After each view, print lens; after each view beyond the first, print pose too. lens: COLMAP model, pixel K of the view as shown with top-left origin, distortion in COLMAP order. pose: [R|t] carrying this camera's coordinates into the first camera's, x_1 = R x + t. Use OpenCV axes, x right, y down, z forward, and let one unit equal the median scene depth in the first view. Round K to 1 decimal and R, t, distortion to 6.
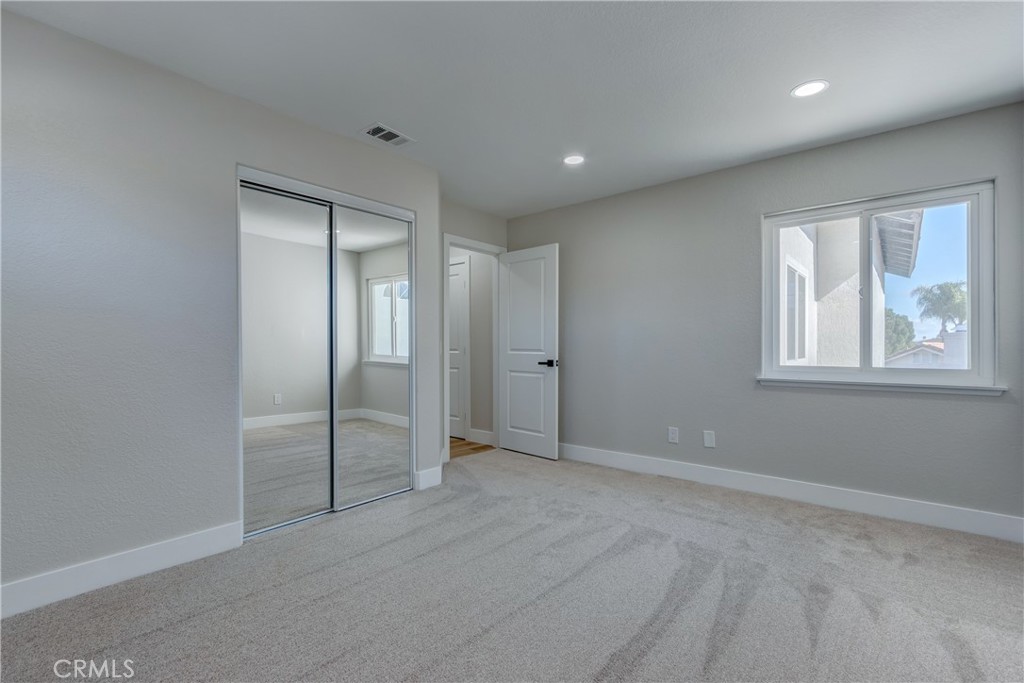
lens RADIAL K [[465.9, 0, 507.7], [0, 465.9, 347.1], [0, 0, 1]] dist [0.006440, -0.001485]
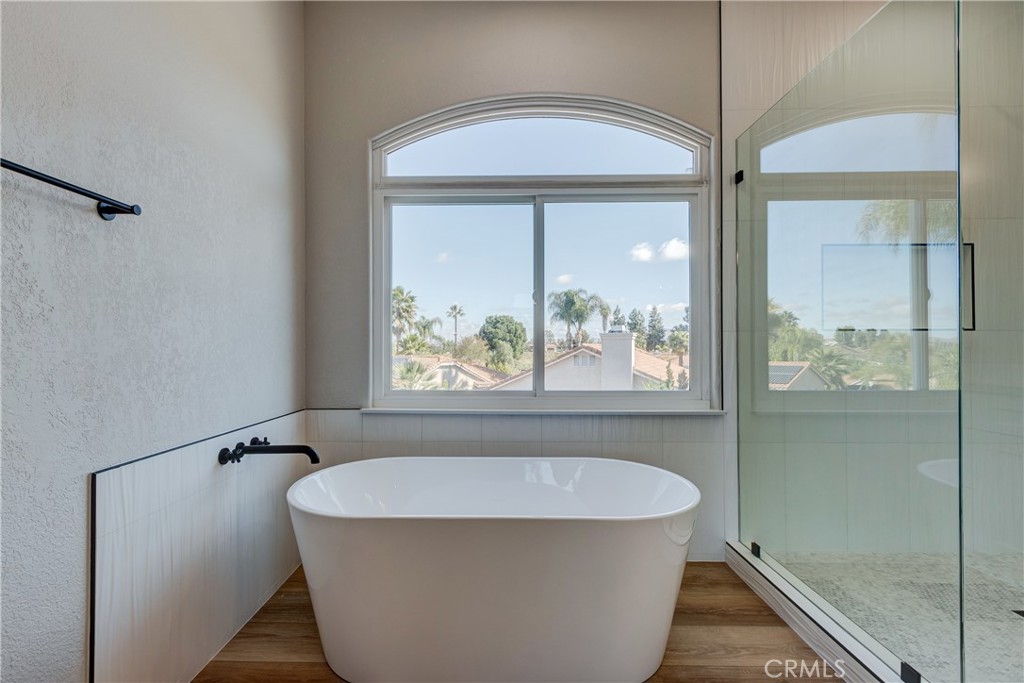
lens RADIAL K [[465.9, 0, 498.9], [0, 465.9, 345.0], [0, 0, 1]] dist [0.006440, -0.001485]
pose [[0.776872, 0.002303, 0.629654, 0.111524], [0.003336, 0.999964, -0.007774, -0.000295], [-0.629650, 0.008140, 0.776837, 0.243842]]
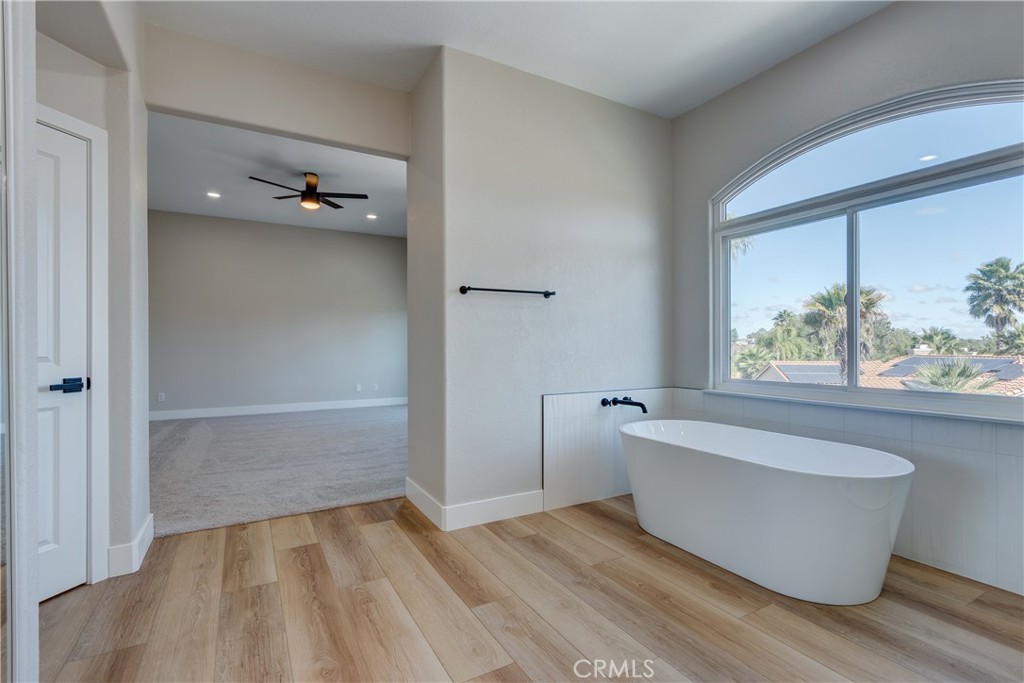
lens RADIAL K [[465.9, 0, 503.5], [0, 465.9, 345.6], [0, 0, 1]] dist [0.006440, -0.001485]
pose [[0.932040, -0.005220, -0.362318, 0.130478], [0.003263, 0.999977, -0.006014, -0.000347], [0.362341, 0.004423, 0.932035, 0.210968]]
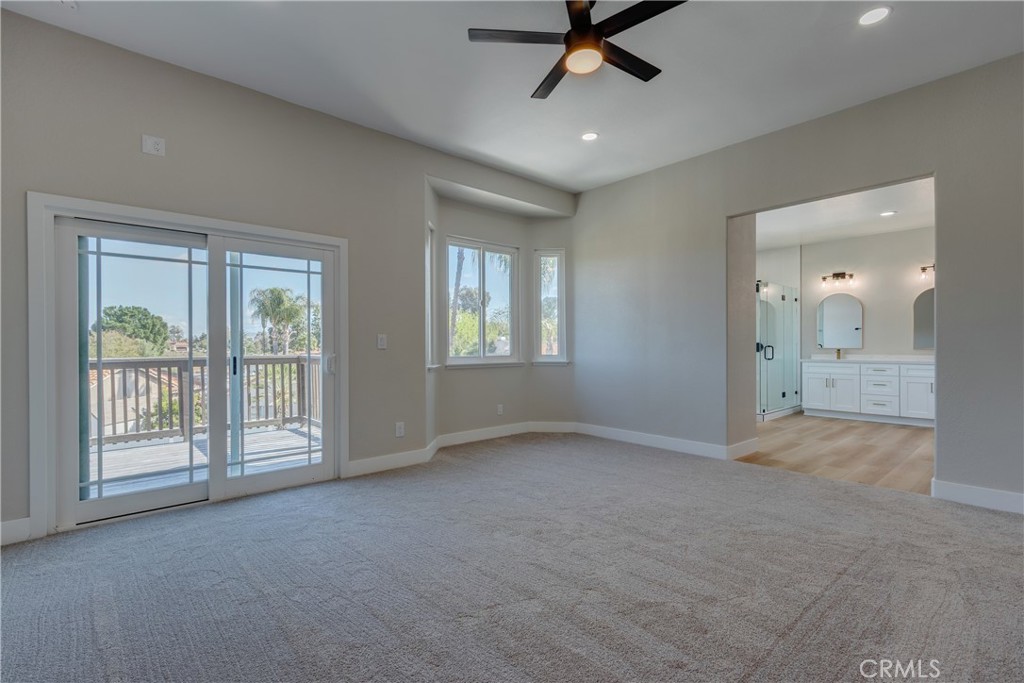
lens RADIAL K [[465.9, 0, 499.3], [0, 465.9, 345.4], [0, 0, 1]] dist [0.006440, -0.001485]
pose [[0.165250, -0.001985, 0.986250, -0.025460], [0.007308, 0.999973, 0.000788, -0.002524], [-0.986225, 0.007078, 0.165260, 0.310806]]
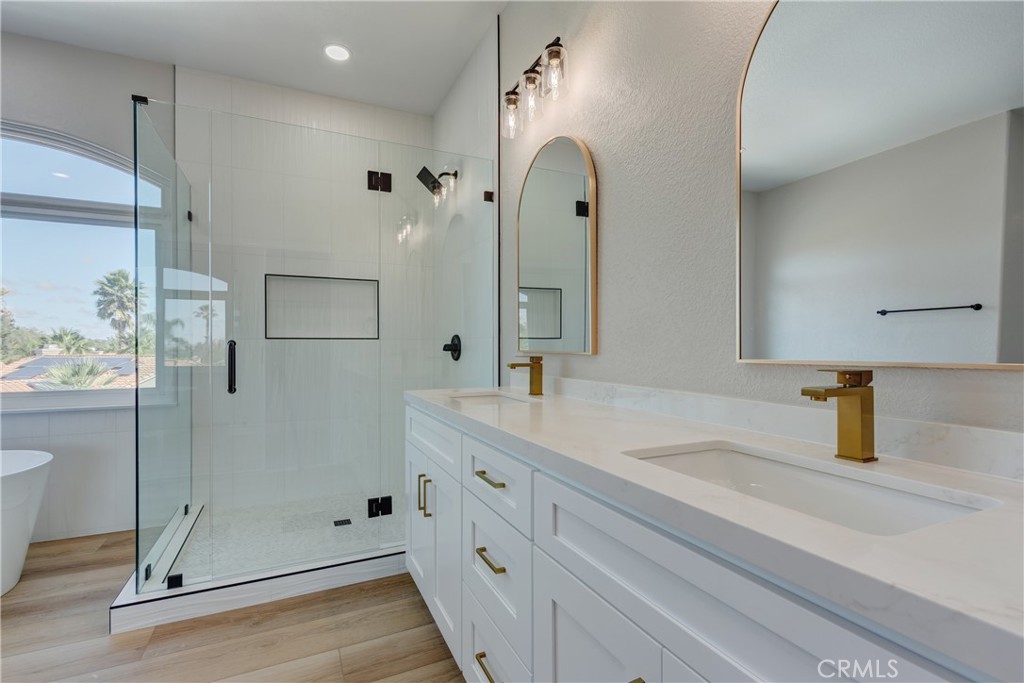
lens RADIAL K [[465.9, 0, 498.8], [0, 465.9, 346.3], [0, 0, 1]] dist [0.006440, -0.001485]
pose [[0.433398, -0.005061, 0.901189, 0.125236], [0.004356, 0.999984, 0.003521, -0.001151], [-0.901192, 0.002400, 0.433413, 0.199031]]
